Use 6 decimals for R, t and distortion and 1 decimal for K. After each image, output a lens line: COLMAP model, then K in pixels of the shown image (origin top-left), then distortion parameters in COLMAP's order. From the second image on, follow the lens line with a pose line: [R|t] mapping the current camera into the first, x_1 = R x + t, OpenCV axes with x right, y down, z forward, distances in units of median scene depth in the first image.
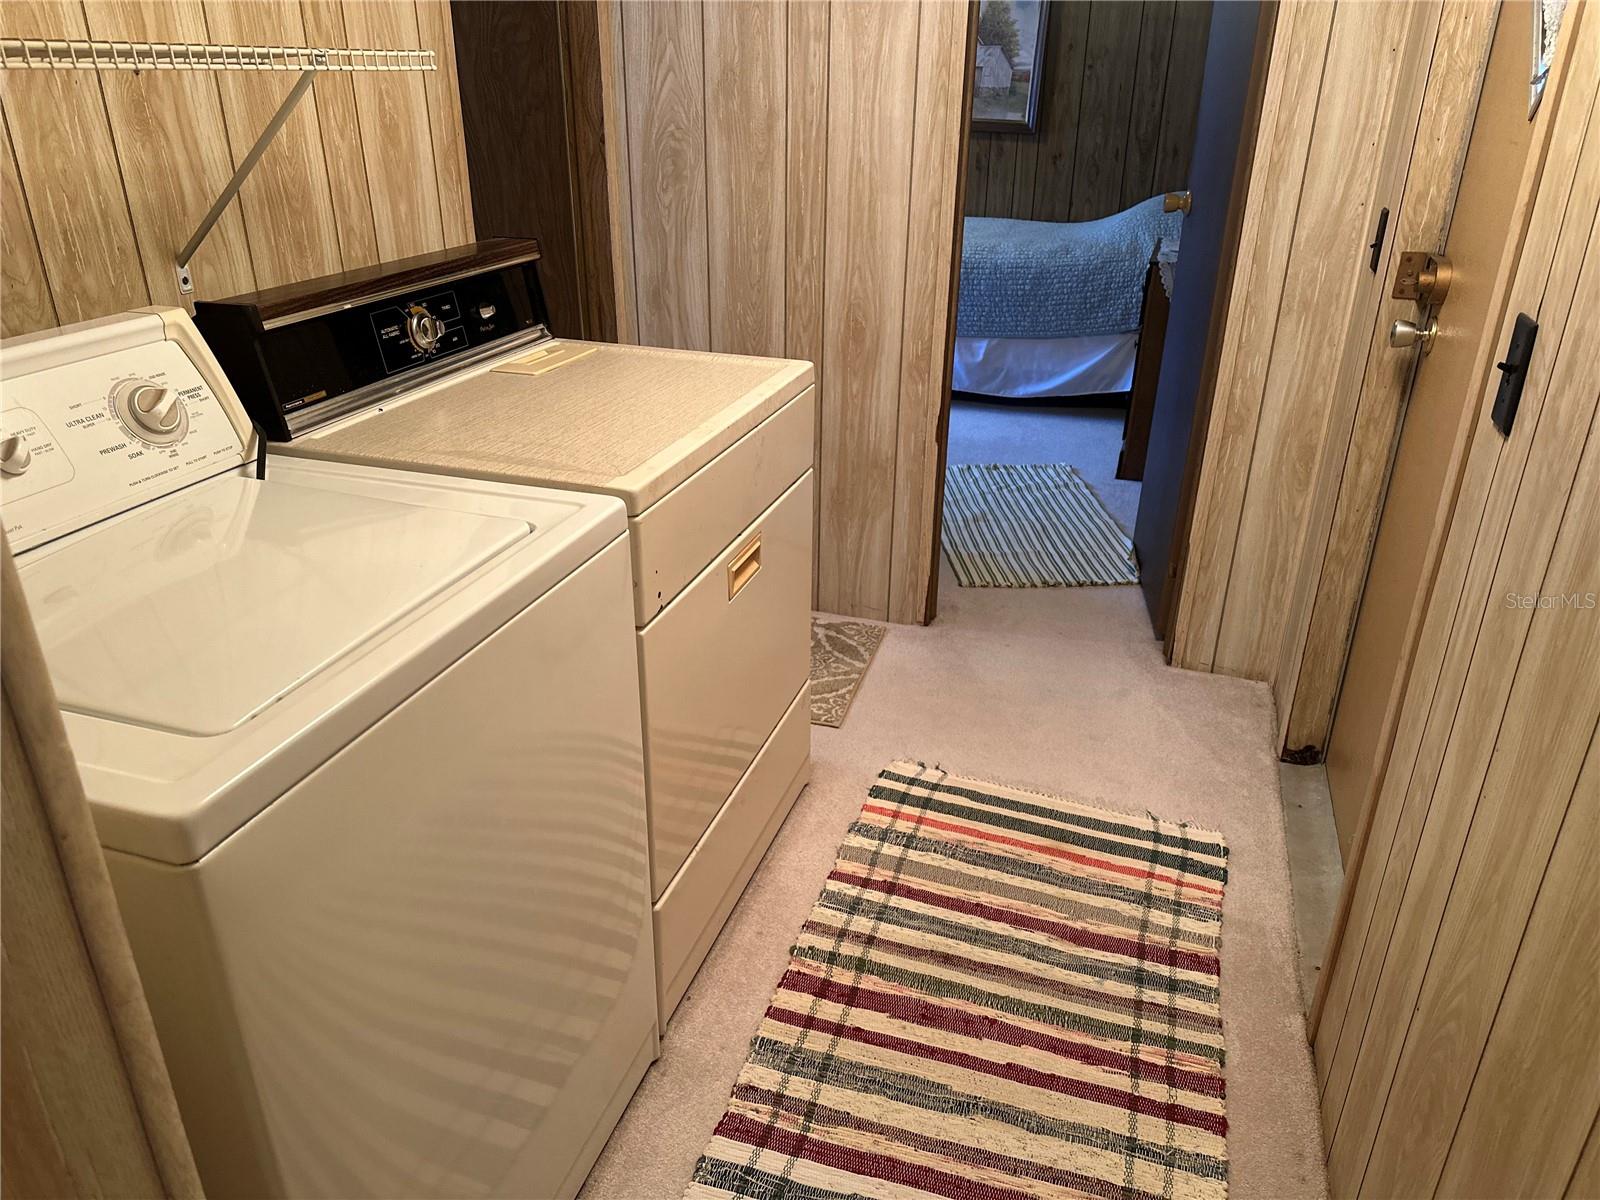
lens RADIAL K [[1126.9, 0, 804.0], [0, 1126.9, 605.4], [0, 0, 1]] dist [0.051591, -0.059576]
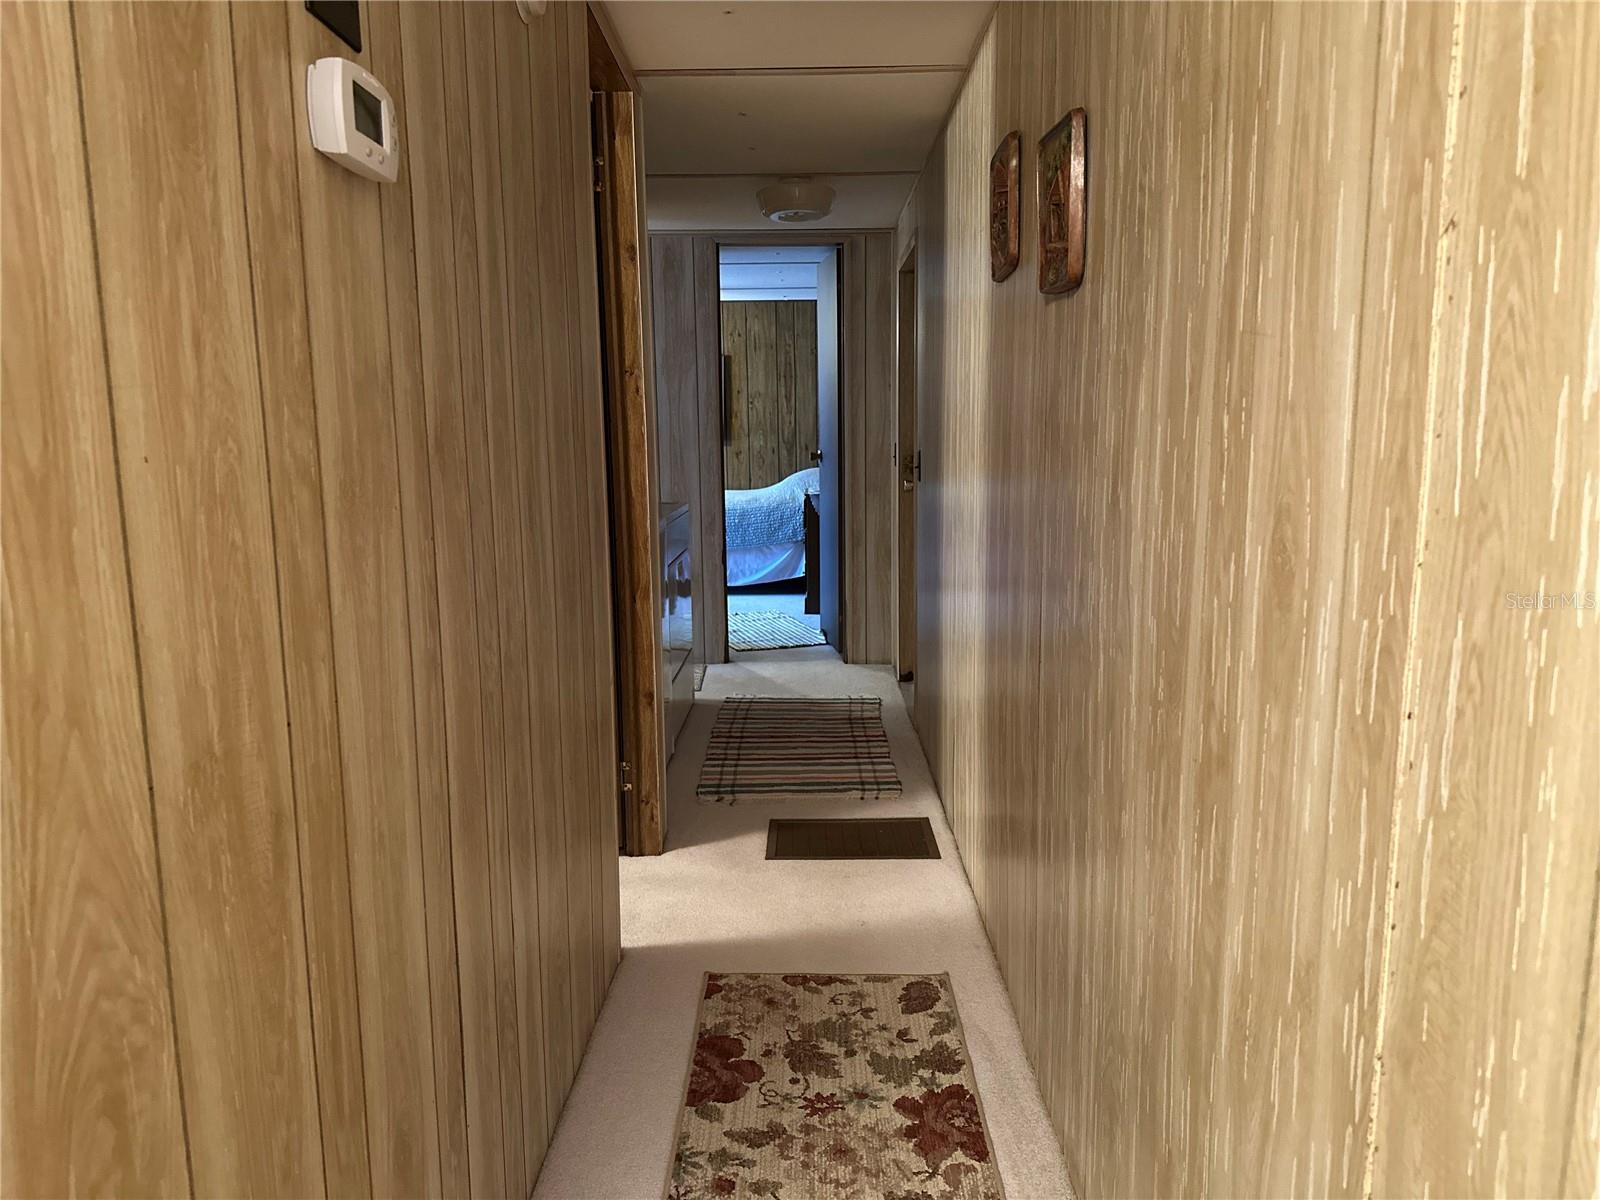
lens RADIAL K [[1126.9, 0, 801.3], [0, 1126.9, 599.1], [0, 0, 1]] dist [0.051591, -0.059576]
pose [[0.955031, -0.070646, 0.287966, -0.490097], [0.148076, 0.955056, -0.256790, 0.667437], [-0.256883, 0.287883, 0.922569, -1.304949]]
